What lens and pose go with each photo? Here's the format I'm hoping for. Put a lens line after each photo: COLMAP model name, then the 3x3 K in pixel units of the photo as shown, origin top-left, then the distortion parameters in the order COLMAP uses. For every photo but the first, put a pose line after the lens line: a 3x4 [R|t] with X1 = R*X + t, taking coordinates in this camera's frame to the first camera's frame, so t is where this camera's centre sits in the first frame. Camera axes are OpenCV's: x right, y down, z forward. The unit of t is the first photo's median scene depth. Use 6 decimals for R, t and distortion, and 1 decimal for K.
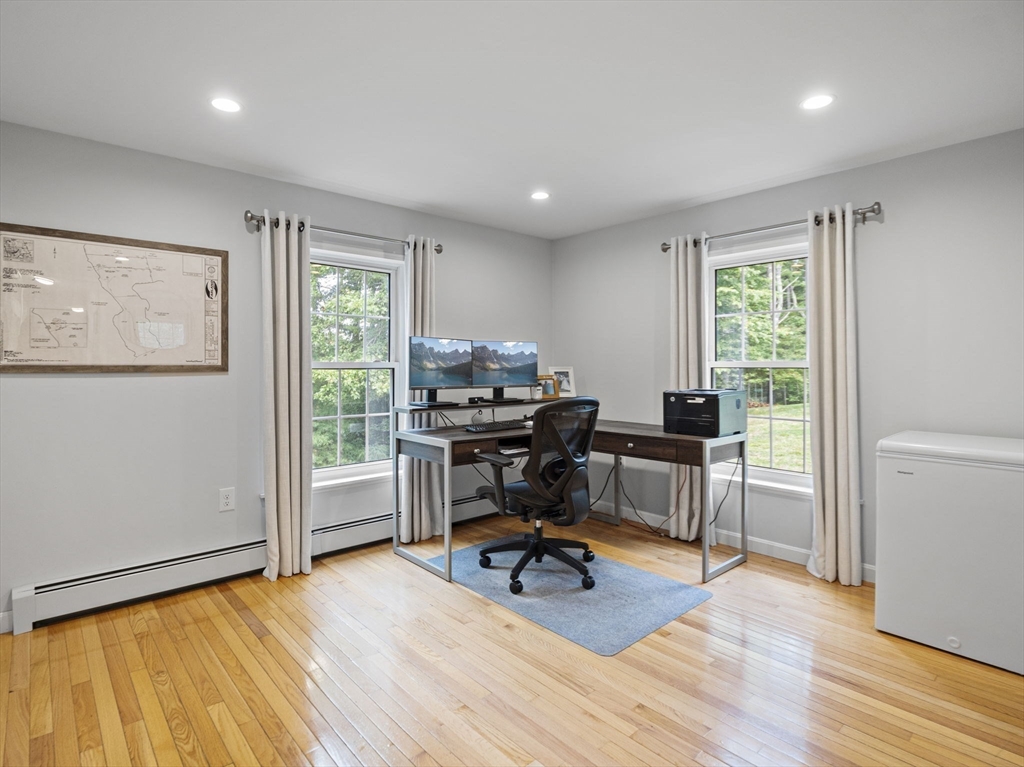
lens RADIAL K [[523.5, 0, 507.6], [0, 523.5, 367.0], [0, 0, 1]] dist [-0.007840, -0.001283]
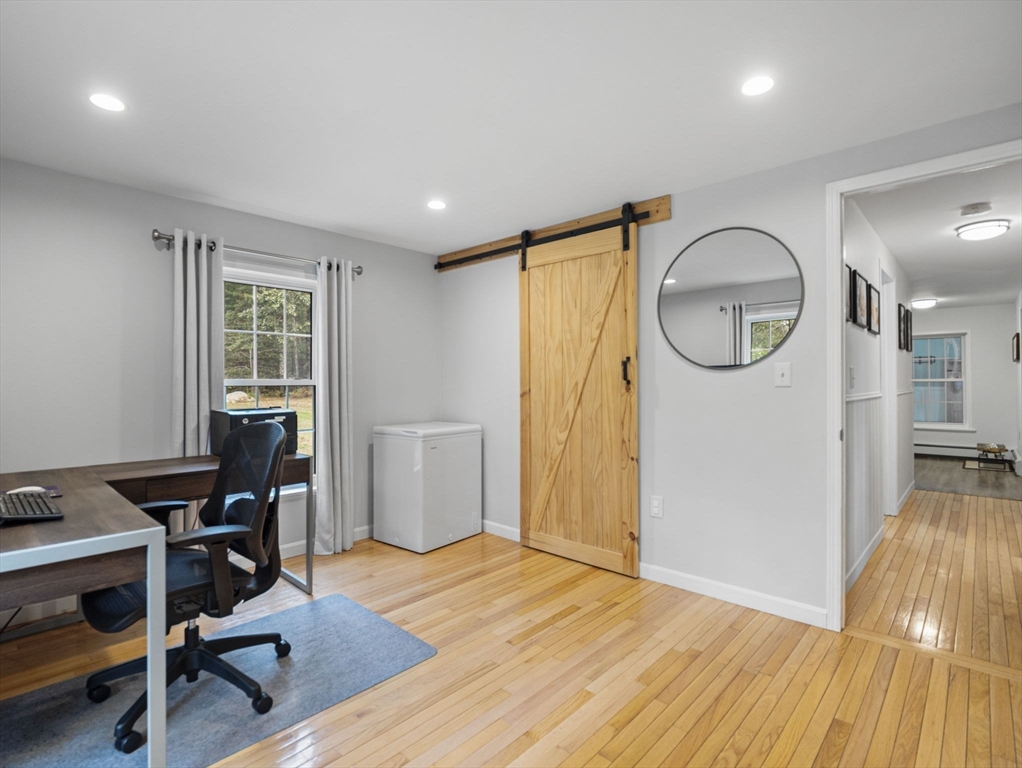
lens RADIAL K [[506.4, 0, 489.3], [0, 506.4, 376.5], [0, 0, 1]] dist [-0.023741, -0.000454]
pose [[-0.051849, 0.008631, 0.998618, -0.738241], [0.010817, 0.999909, -0.008080, -0.005258], [-0.998596, 0.010383, -0.051938, 0.809364]]
